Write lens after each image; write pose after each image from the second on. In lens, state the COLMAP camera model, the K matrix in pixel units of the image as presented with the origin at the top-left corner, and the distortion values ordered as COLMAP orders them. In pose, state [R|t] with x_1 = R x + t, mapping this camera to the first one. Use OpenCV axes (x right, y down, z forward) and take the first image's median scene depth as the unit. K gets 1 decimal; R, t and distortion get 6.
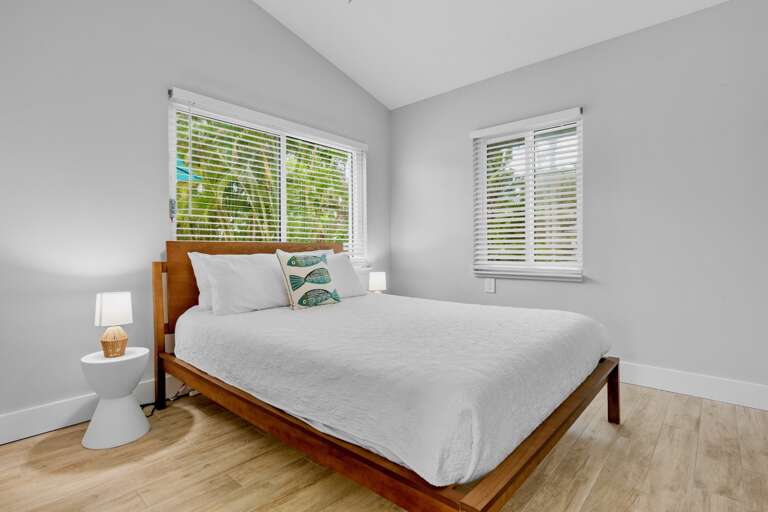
lens RADIAL K [[380.1, 0, 384.4], [0, 380.1, 238.2], [0, 0, 1]] dist [-0.004416, -0.000841]
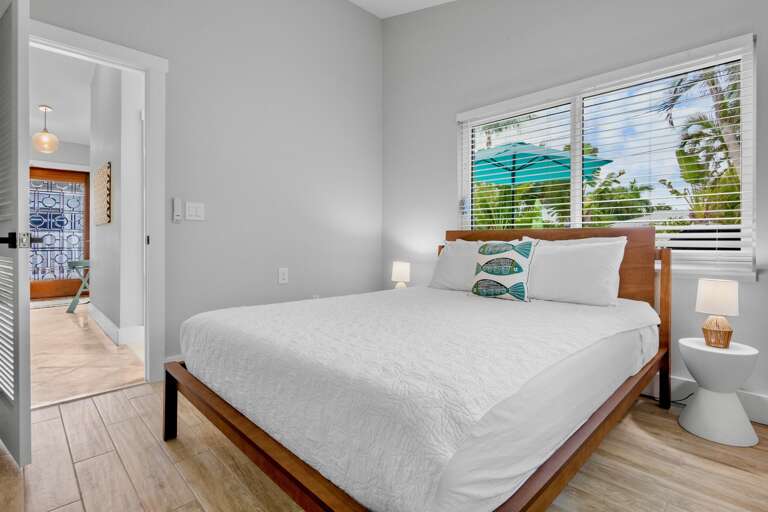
lens RADIAL K [[380.1, 0, 384.4], [0, 380.1, 238.2], [0, 0, 1]] dist [-0.004416, -0.000841]
pose [[-0.071531, 0.011679, -0.997370, 0.754480], [0.041765, 0.999090, 0.008704, 0.011010], [0.996564, -0.041032, -0.071954, 0.783354]]
